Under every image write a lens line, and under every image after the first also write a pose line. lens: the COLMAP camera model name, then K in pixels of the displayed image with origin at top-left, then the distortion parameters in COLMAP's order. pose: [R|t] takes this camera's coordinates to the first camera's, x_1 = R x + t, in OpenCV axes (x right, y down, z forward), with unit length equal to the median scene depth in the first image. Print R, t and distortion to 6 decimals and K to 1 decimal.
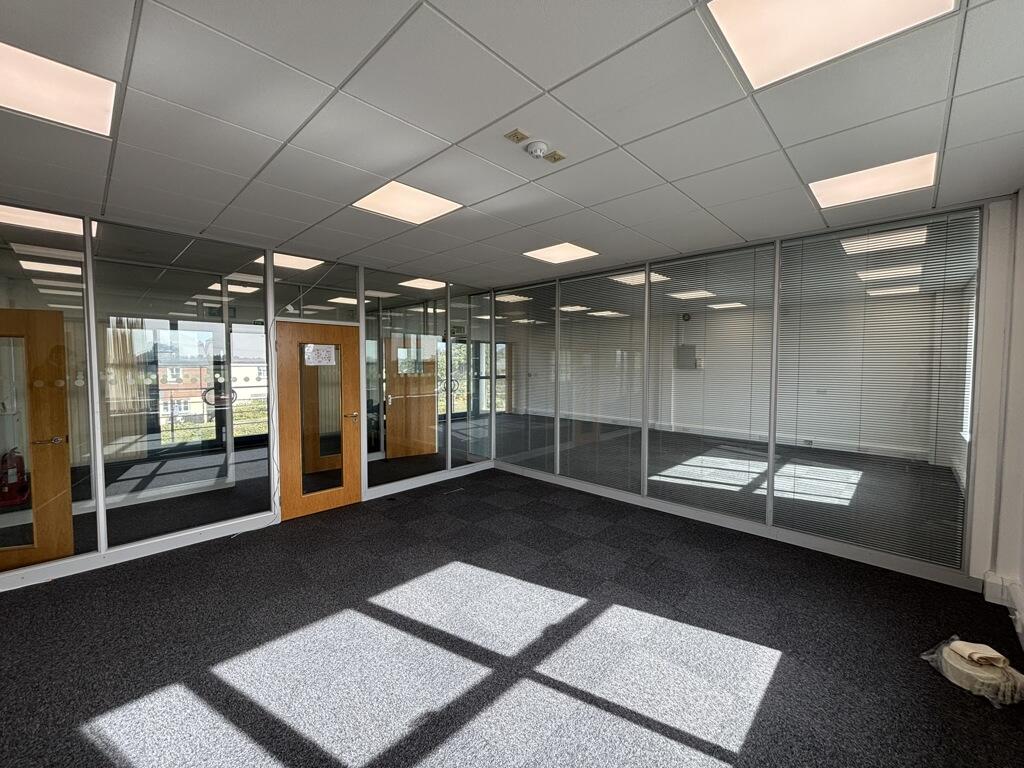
lens RADIAL K [[411.2, 0, 503.7], [0, 411.2, 383.5], [0, 0, 1]] dist [0.000246, 0.001076]
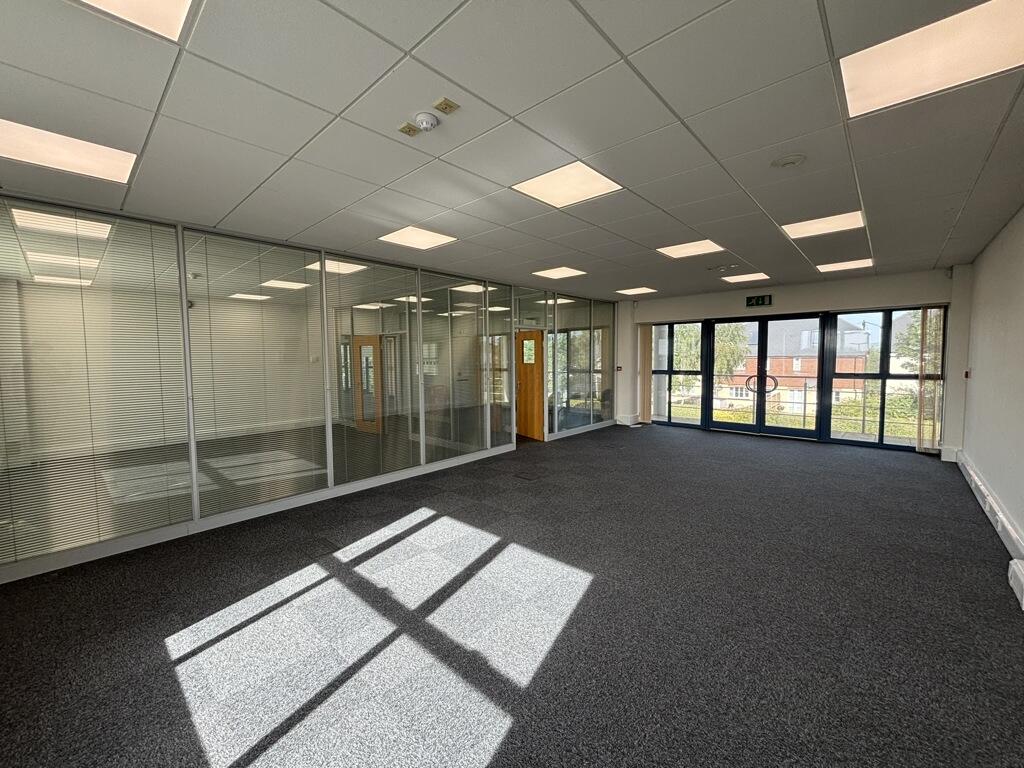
lens RADIAL K [[411.2, 0, 502.7], [0, 411.2, 385.2], [0, 0, 1]] dist [0.000246, 0.001076]
pose [[0.010454, 0.067649, -0.997654, 0.705229], [-0.037089, 0.997049, 0.067219, -0.027652], [0.999257, 0.036299, 0.012933, 0.768893]]
